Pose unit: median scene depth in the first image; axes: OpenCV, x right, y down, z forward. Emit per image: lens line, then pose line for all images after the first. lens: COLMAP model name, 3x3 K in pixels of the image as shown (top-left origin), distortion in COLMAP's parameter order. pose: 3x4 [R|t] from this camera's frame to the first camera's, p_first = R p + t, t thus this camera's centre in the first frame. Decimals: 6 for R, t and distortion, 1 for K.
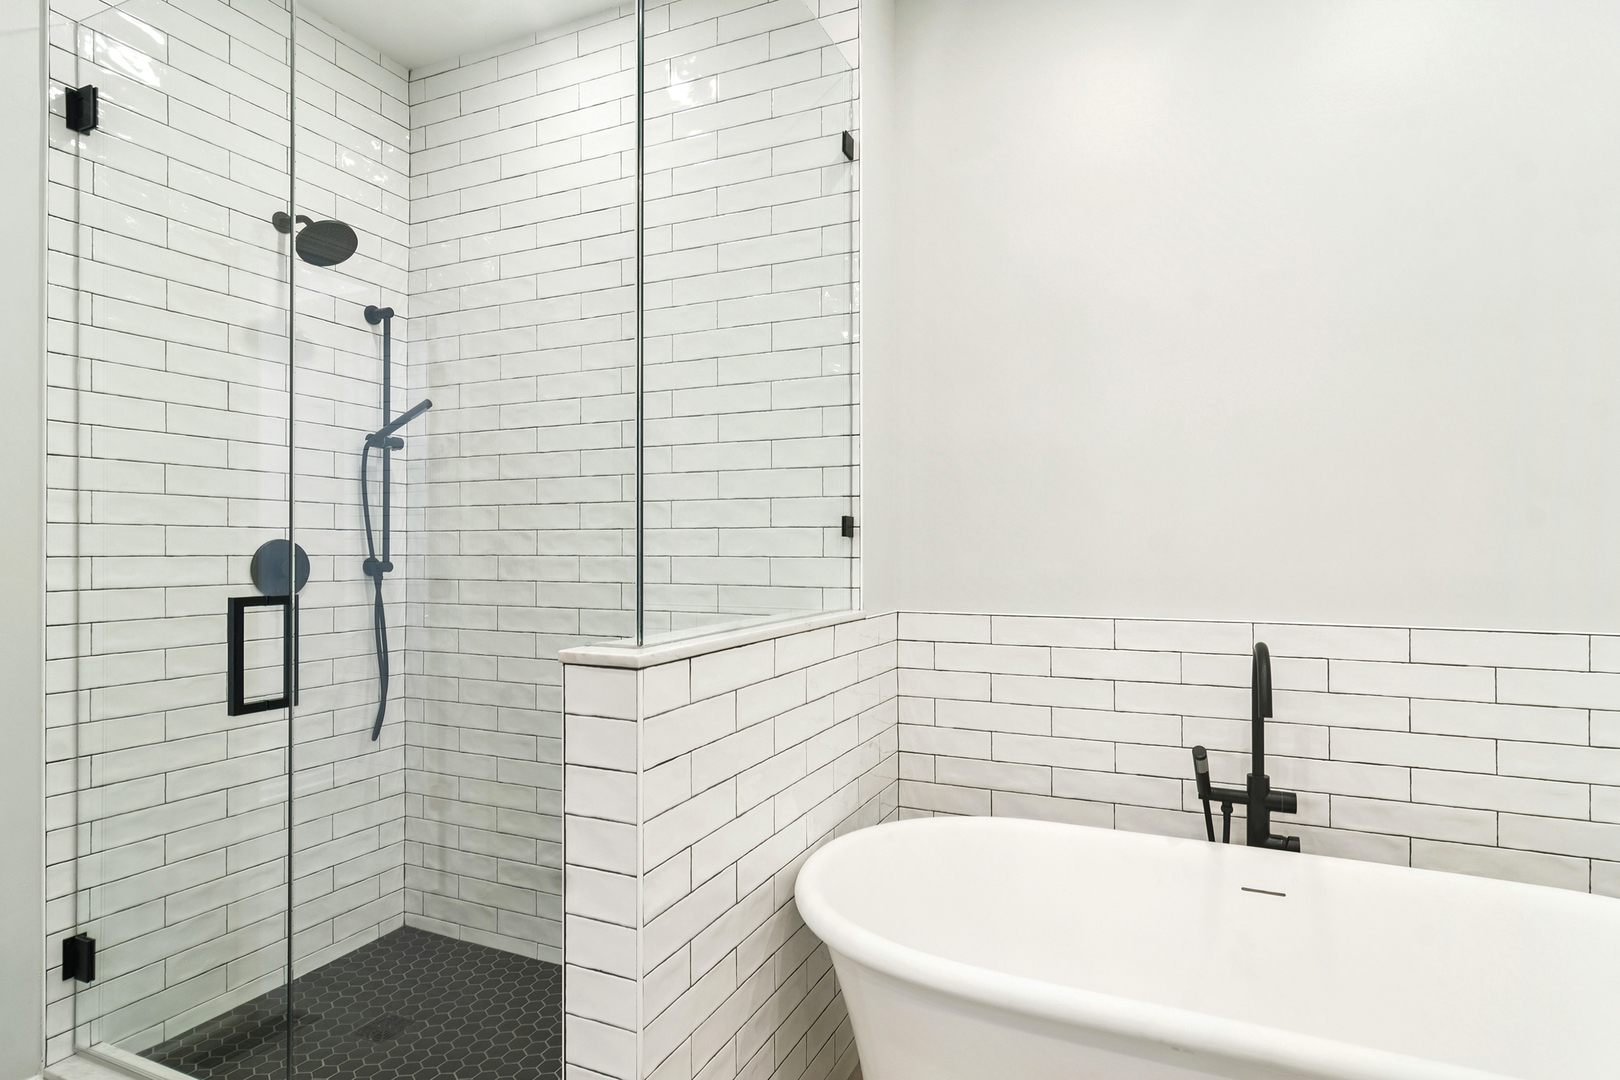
lens RADIAL K [[870.3, 0, 810.0], [0, 870.3, 540.0], [0, 0, 1]] dist [-0.002560, 0.000108]
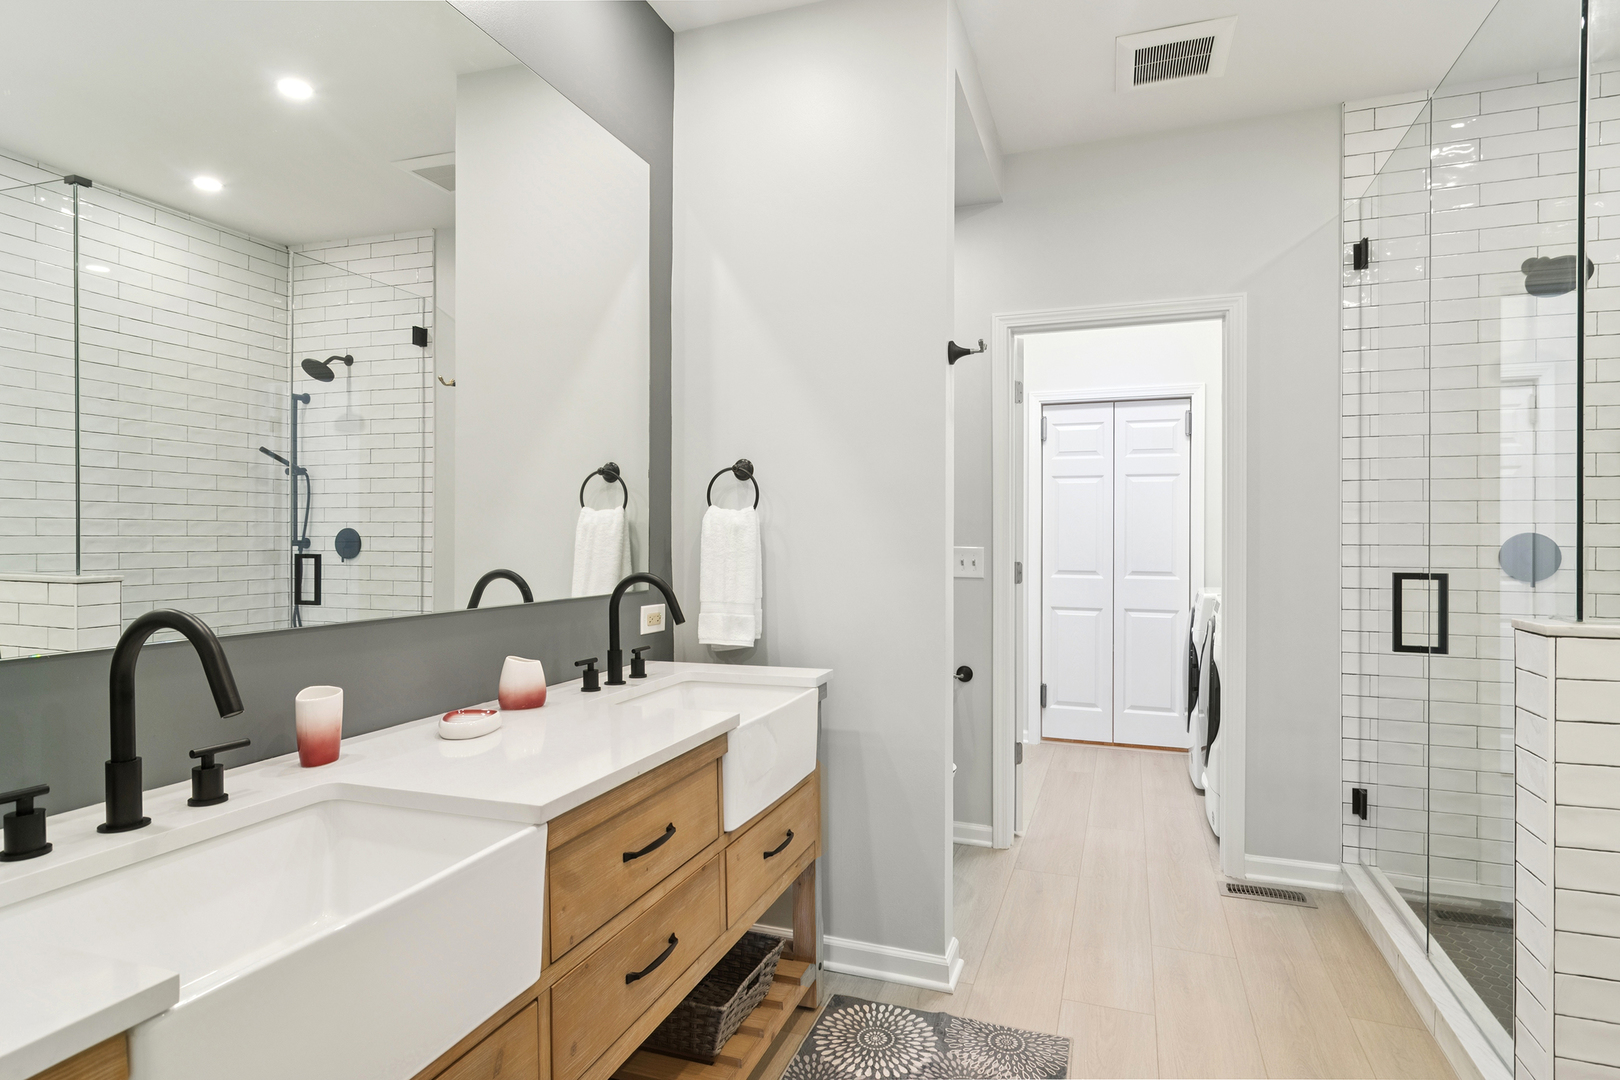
lens RADIAL K [[870.3, 0, 810.0], [0, 870.3, 540.0], [0, 0, 1]] dist [-0.002560, 0.000108]
pose [[0.073933, 0.007029, -0.997238, 0.568333], [0.007603, 0.999942, 0.007612, -0.008129], [0.997234, -0.008145, 0.073875, -0.084746]]
